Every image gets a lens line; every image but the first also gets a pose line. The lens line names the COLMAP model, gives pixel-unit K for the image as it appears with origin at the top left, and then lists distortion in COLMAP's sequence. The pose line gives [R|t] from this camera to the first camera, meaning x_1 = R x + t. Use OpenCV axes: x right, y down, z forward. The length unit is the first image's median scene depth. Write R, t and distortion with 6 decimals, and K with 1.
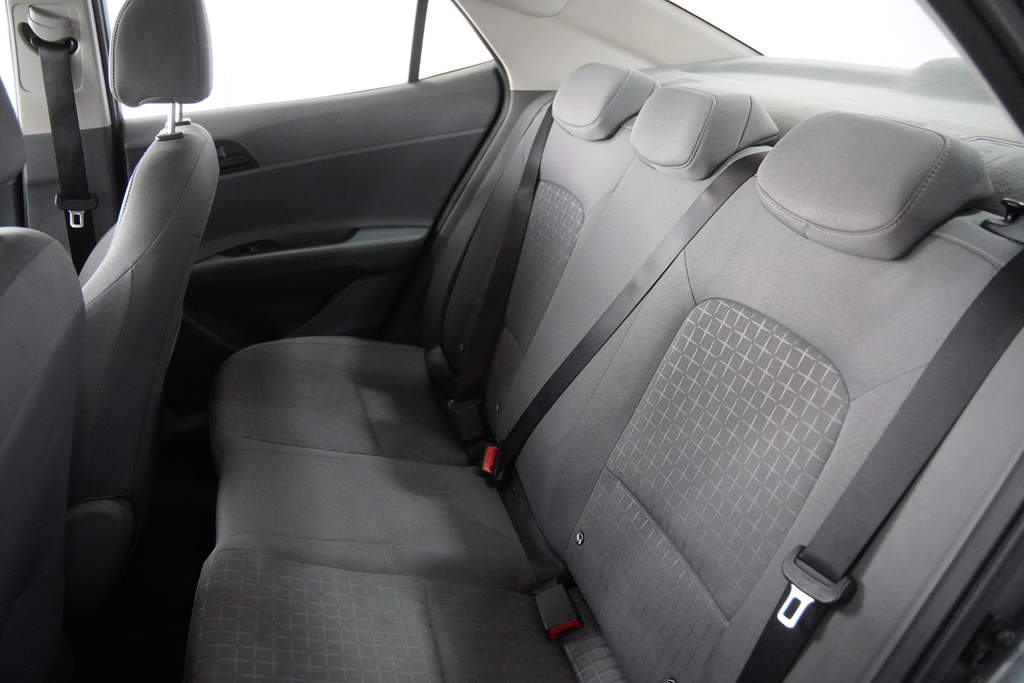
lens RADIAL K [[760.9, 0, 520.2], [0, 760.9, 346.8], [0, 0, 1]] dist [-0.120404, 0.072053]
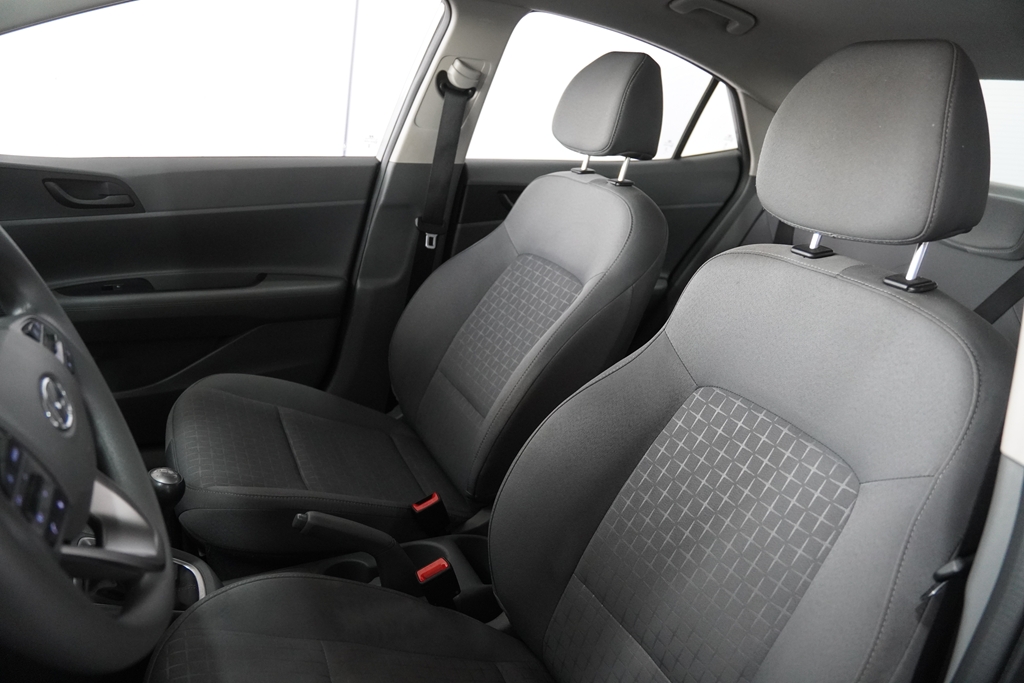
lens RADIAL K [[760.9, 0, 510.7], [0, 760.9, 346.4], [0, 0, 1]] dist [-0.120404, 0.072053]
pose [[0.981926, 0.065890, 0.177428, -0.777911], [-0.050265, 0.994566, -0.091166, 0.097063], [-0.182471, 0.080600, 0.979902, -0.161943]]
